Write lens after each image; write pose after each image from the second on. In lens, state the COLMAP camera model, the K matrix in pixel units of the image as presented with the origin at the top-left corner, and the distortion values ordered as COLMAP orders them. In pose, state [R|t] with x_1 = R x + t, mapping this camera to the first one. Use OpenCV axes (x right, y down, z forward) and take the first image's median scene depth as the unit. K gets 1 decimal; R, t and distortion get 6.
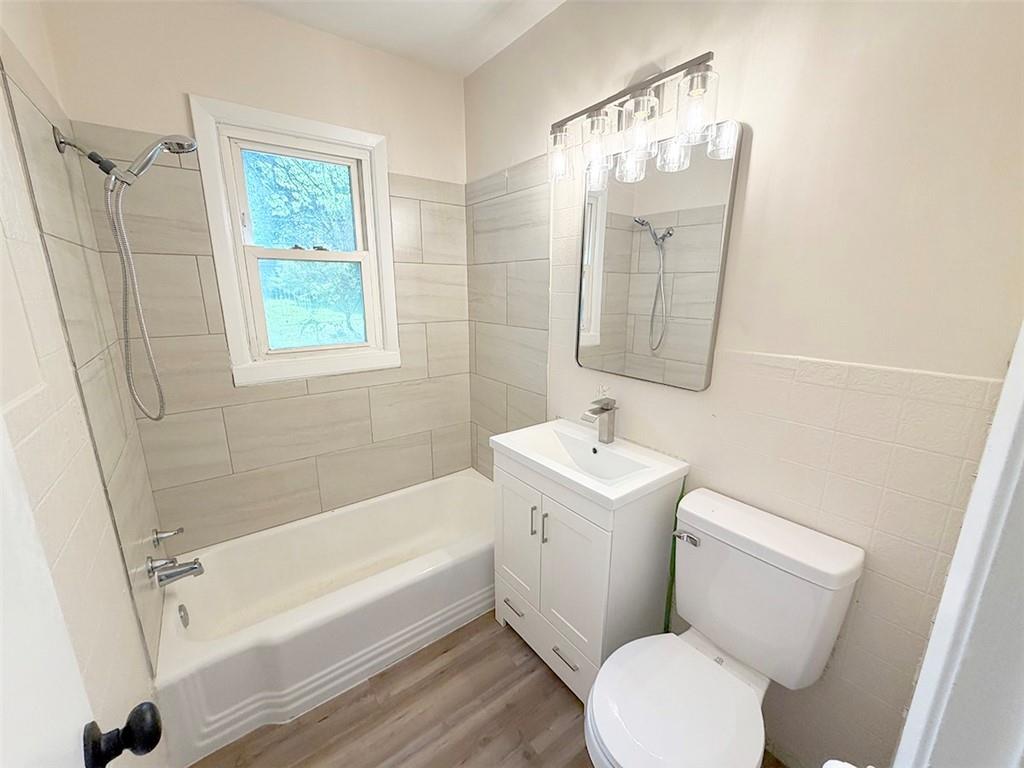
lens RADIAL K [[408.3, 0, 511.1], [0, 408.3, 383.9], [0, 0, 1]] dist [-0.002326, 0.000645]
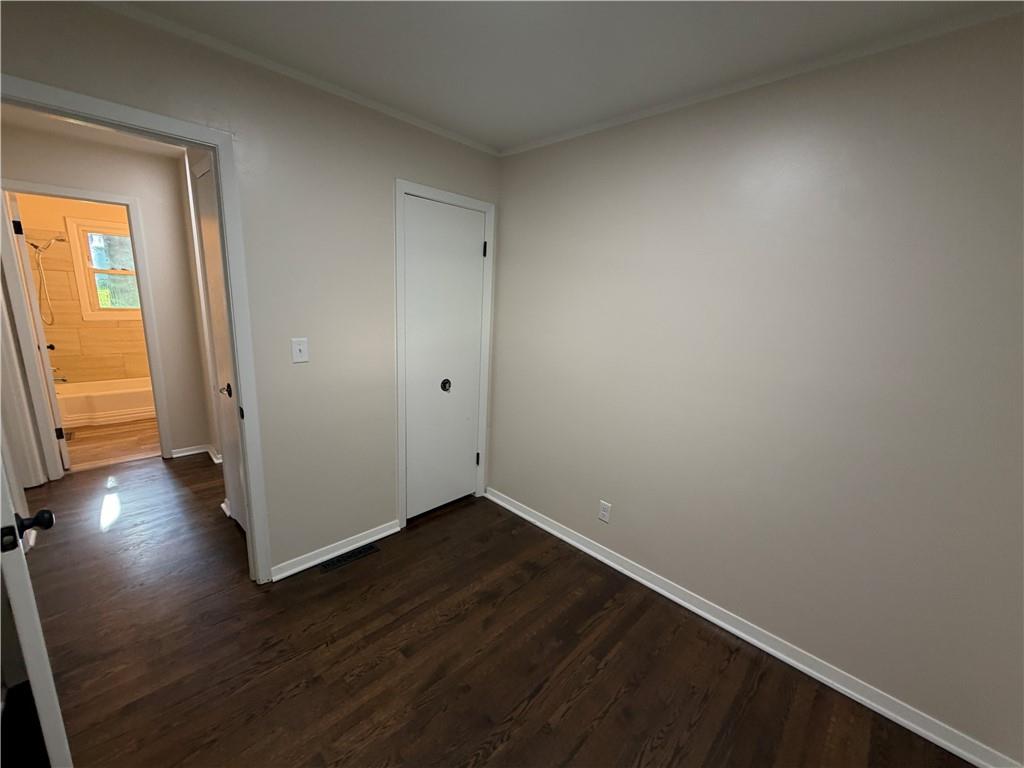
lens RADIAL K [[408.3, 0, 516.9], [0, 408.3, 386.2], [0, 0, 1]] dist [-0.002326, 0.000645]
pose [[0.985744, 0.014233, 0.167649, 1.903012], [-0.012749, 0.999869, -0.009925, 0.481245], [-0.167768, 0.007646, 0.985797, -2.383262]]
